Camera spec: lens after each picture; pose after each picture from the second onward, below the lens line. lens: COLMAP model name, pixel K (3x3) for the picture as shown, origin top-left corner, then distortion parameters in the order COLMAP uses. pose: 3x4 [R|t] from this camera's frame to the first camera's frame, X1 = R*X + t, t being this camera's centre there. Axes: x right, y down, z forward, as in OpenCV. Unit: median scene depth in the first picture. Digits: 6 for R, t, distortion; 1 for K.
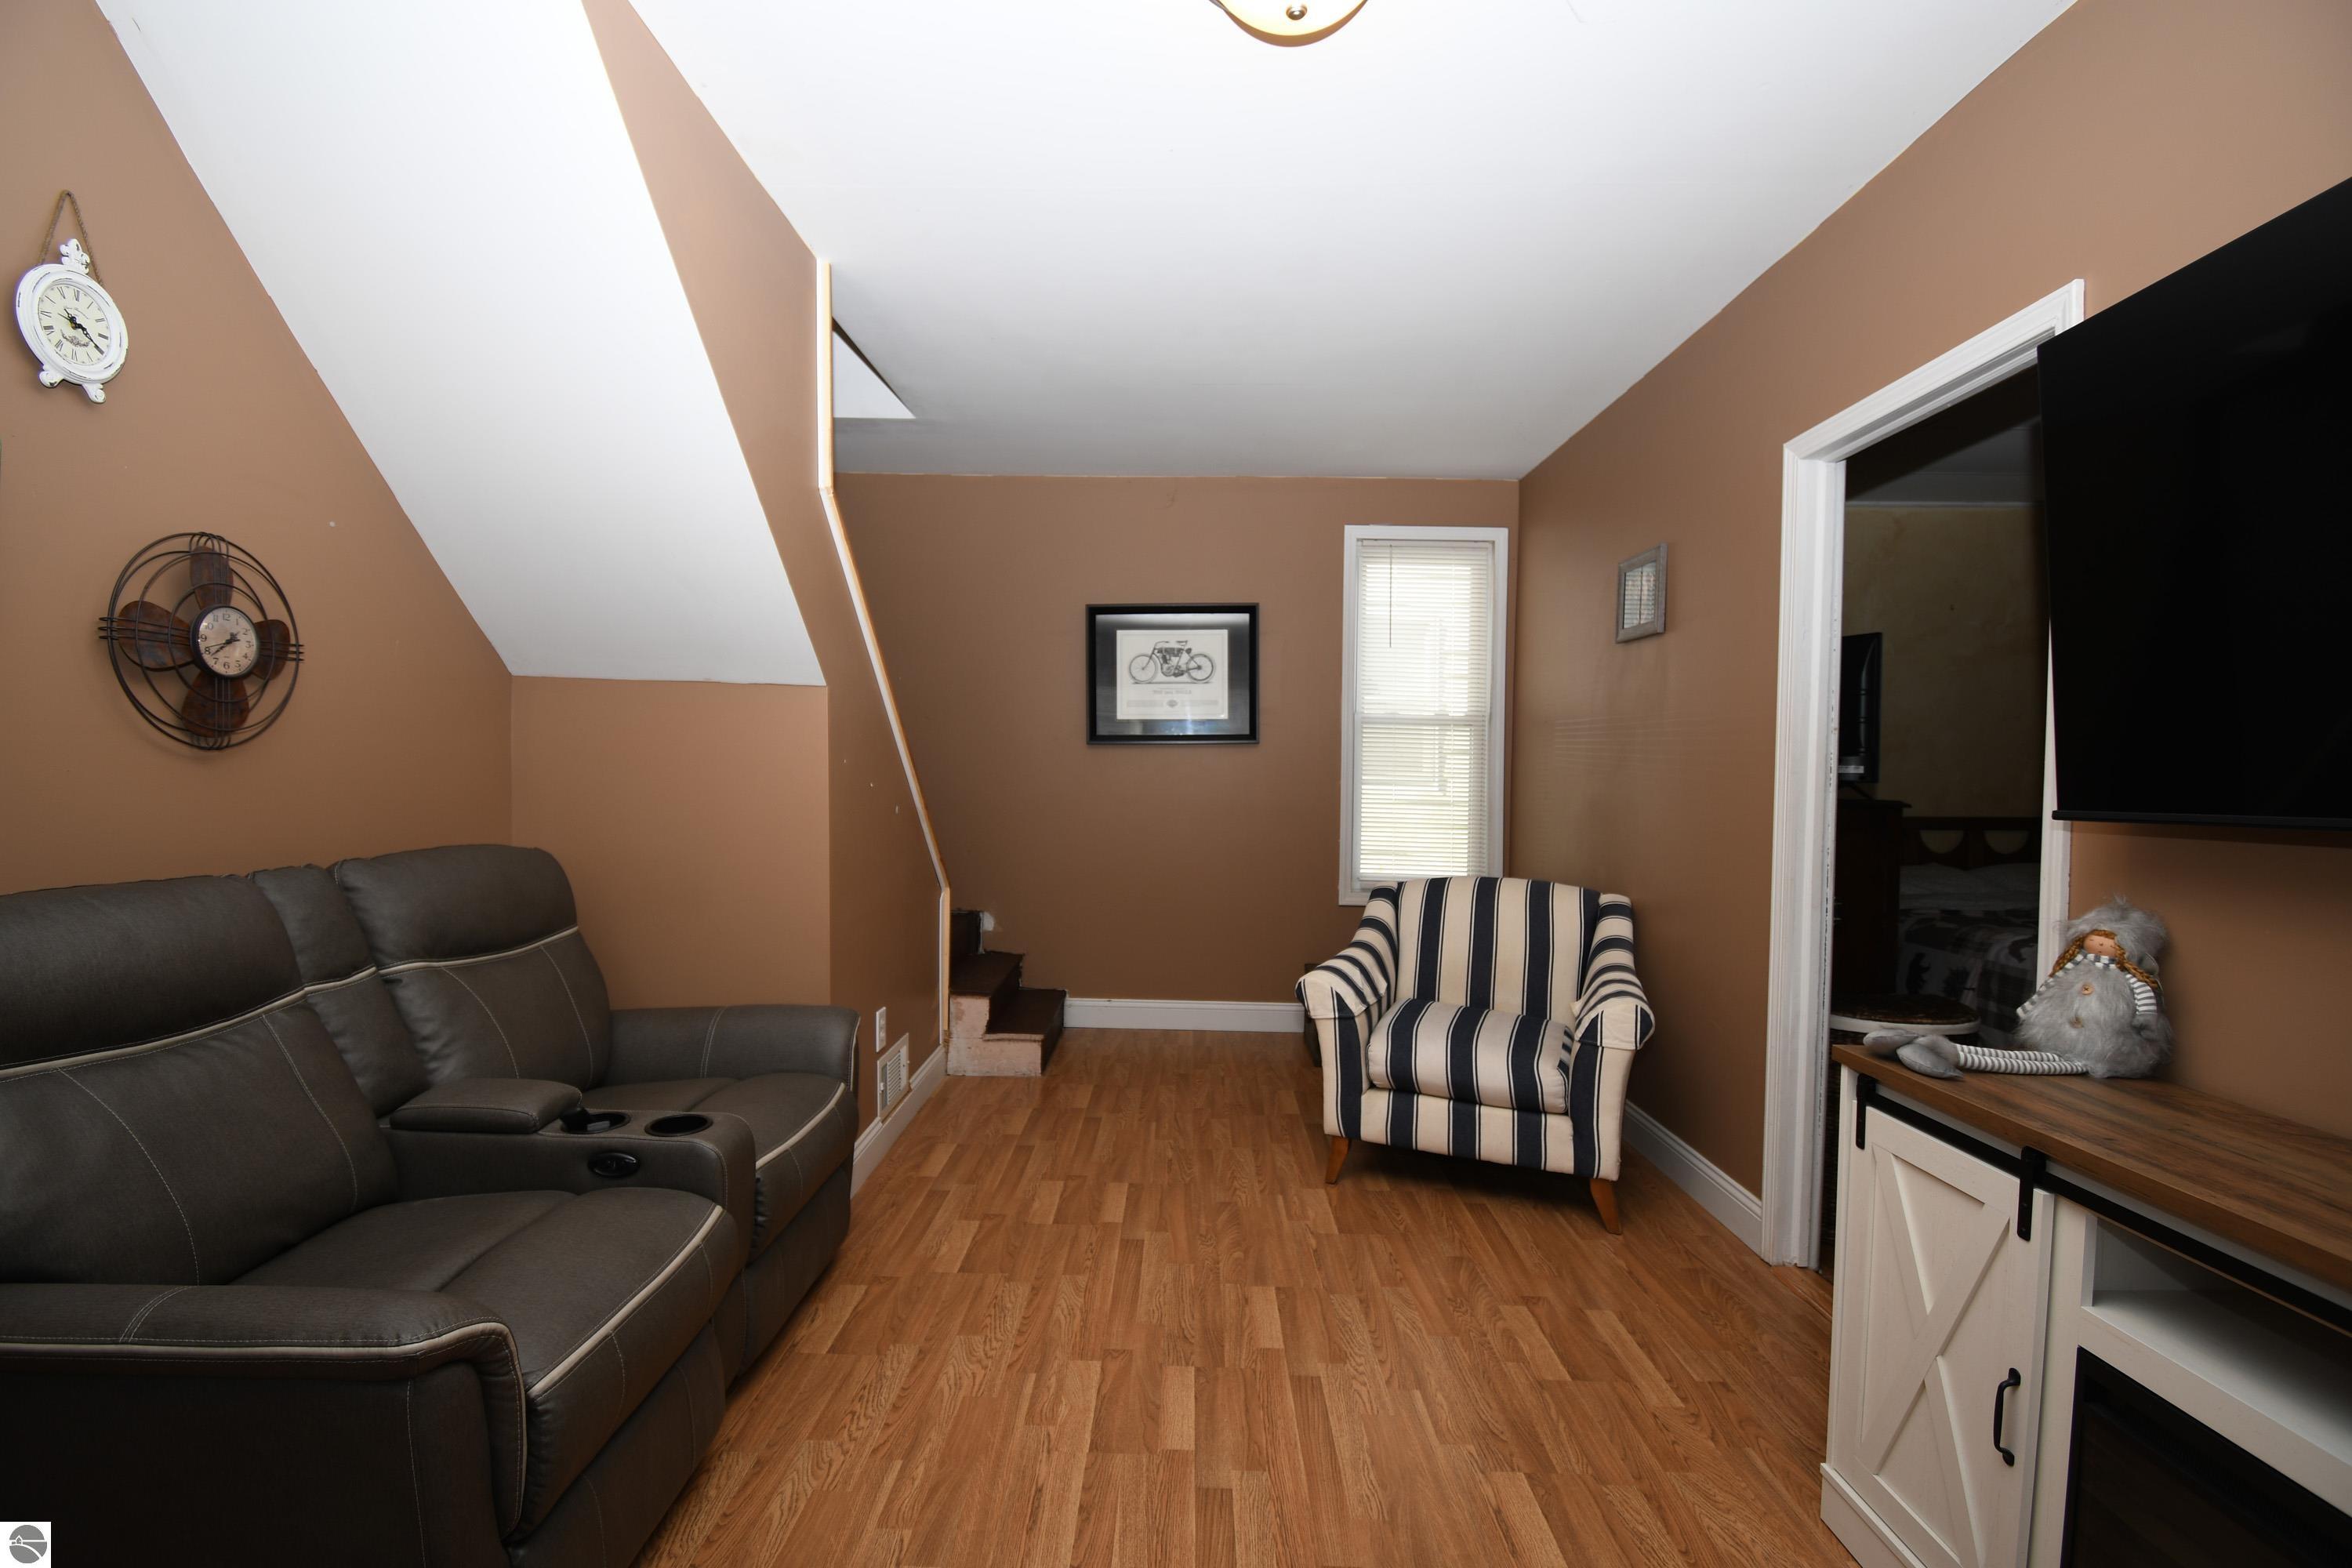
lens RADIAL K [[1045.9, 0, 1176.0], [0, 1045.9, 784.0], [0, 0, 1]] dist [0.000605, -0.000701]
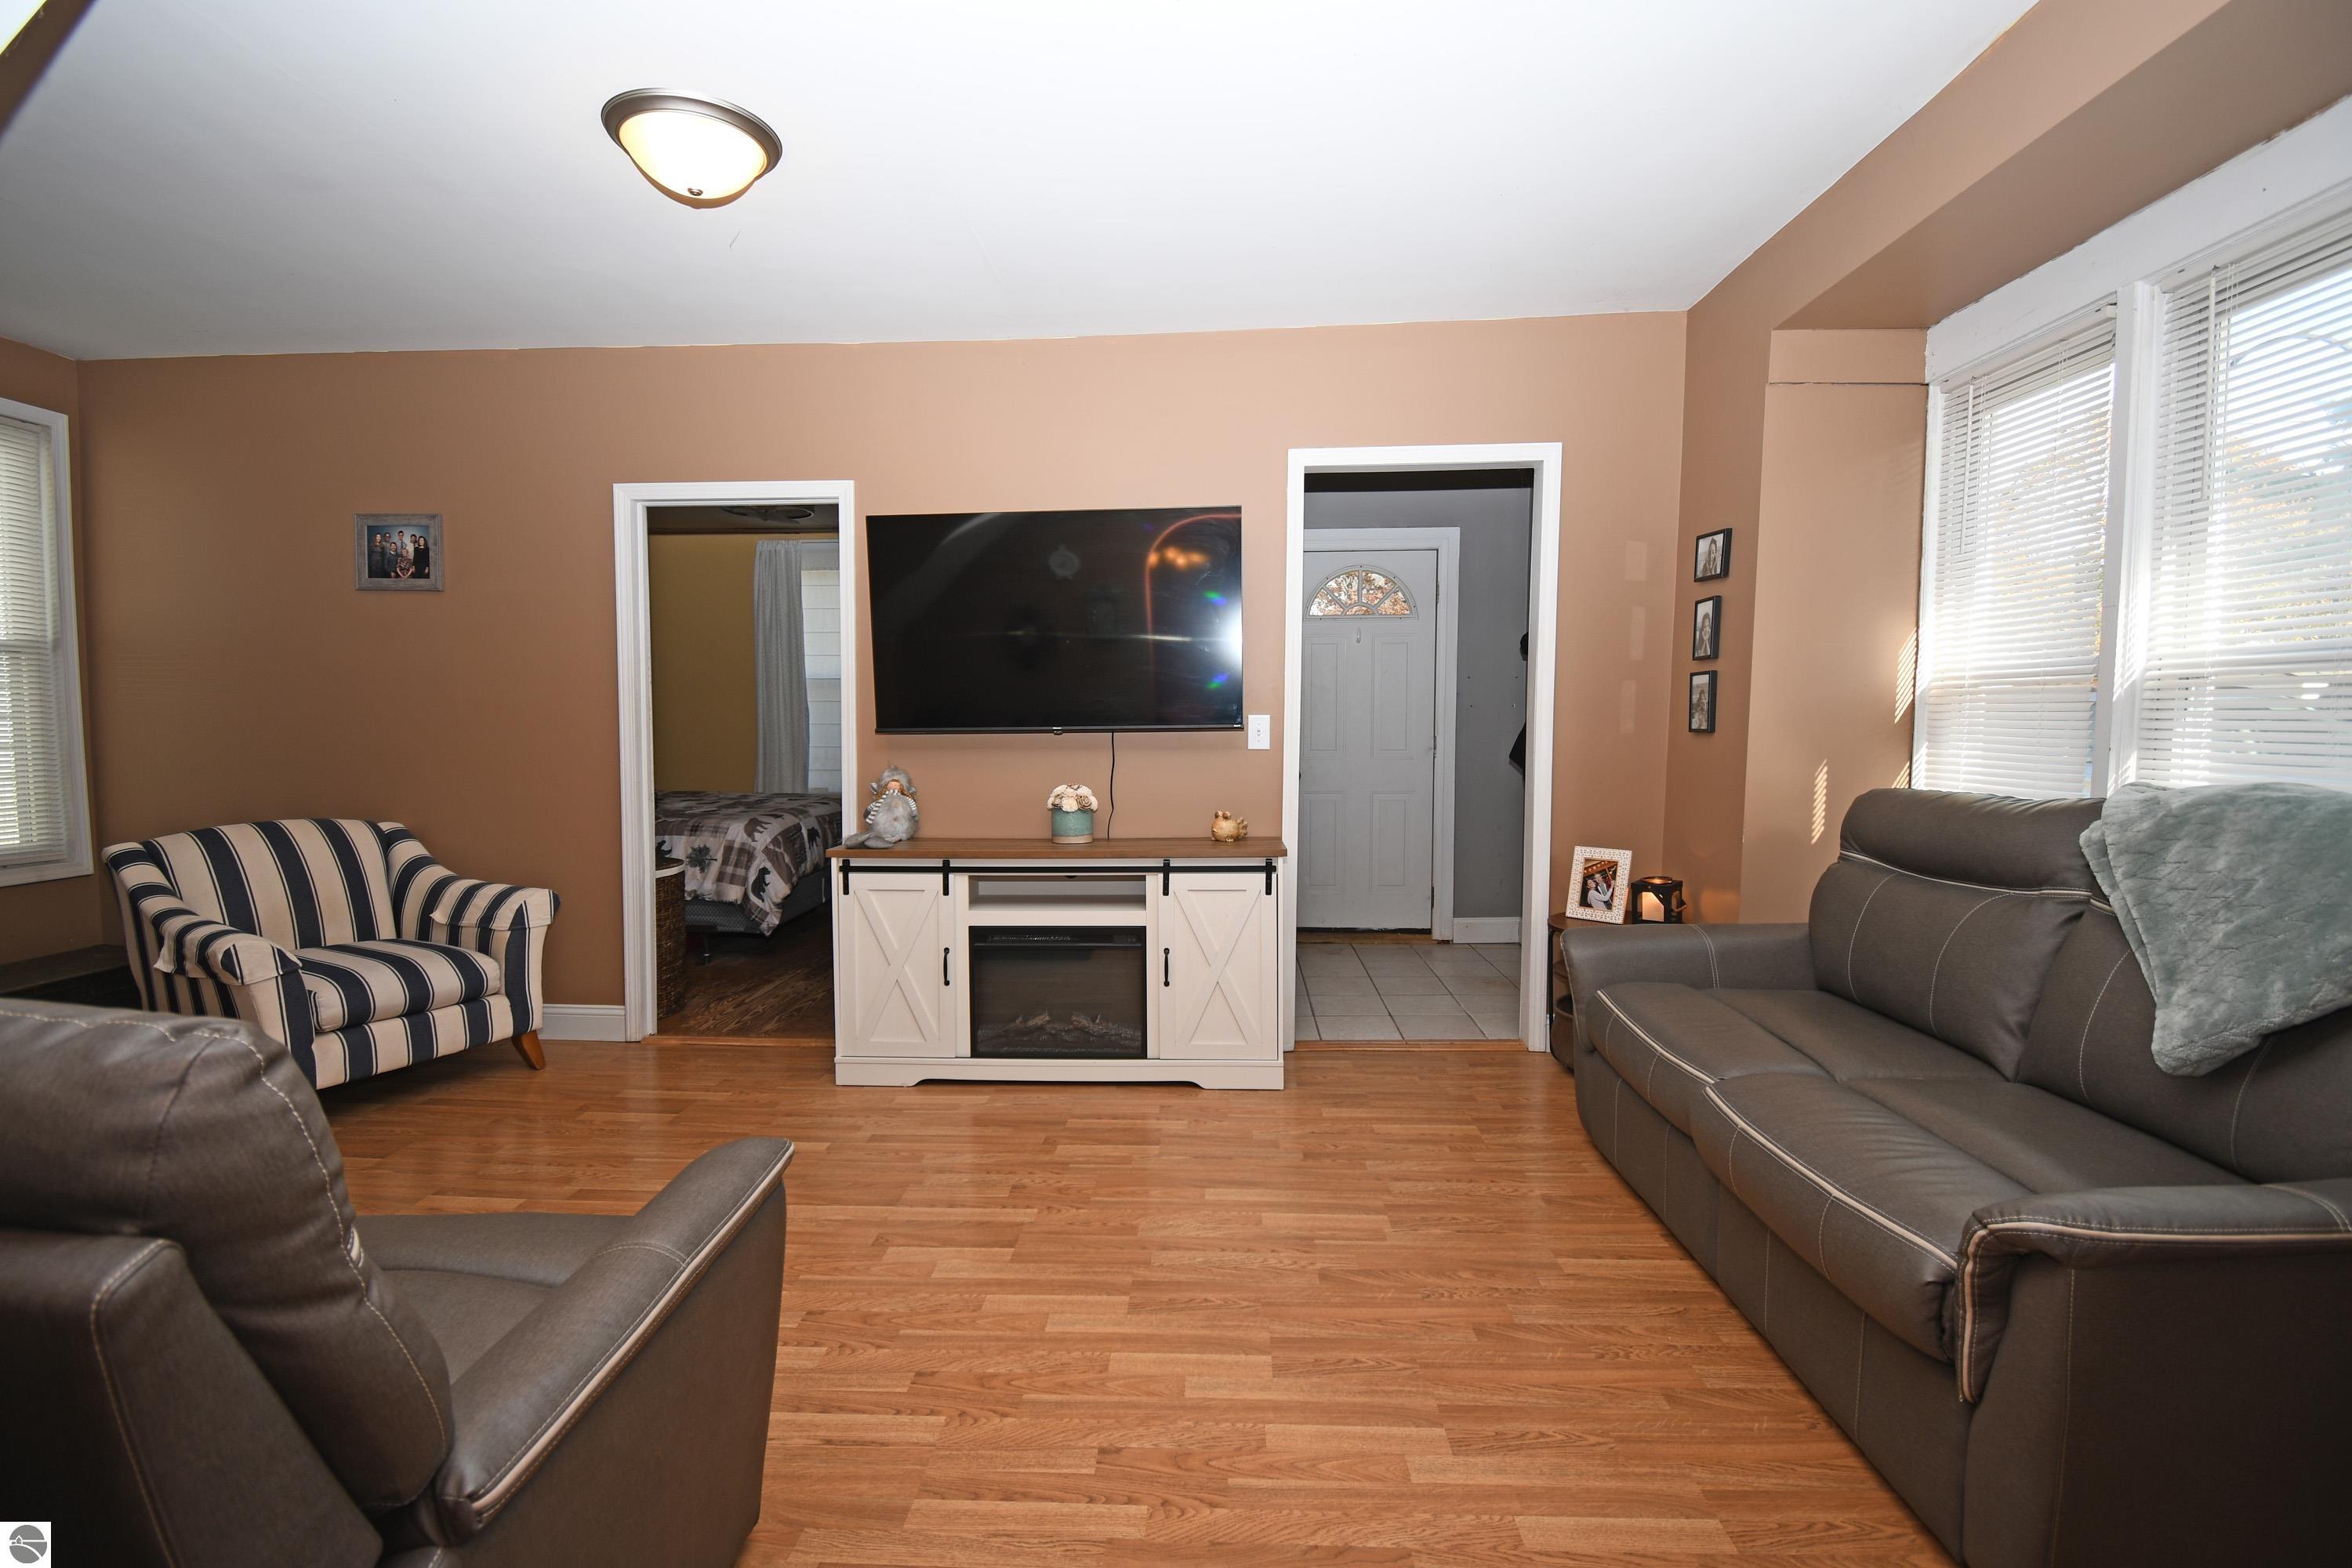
lens RADIAL K [[1045.9, 0, 1176.0], [0, 1045.9, 784.0], [0, 0, 1]] dist [0.000605, -0.000701]
pose [[0.037262, -0.080602, 0.996050, -1.203531], [0.014054, 0.996686, 0.080127, -0.021499], [-0.999207, 0.011013, 0.038271, 0.245235]]
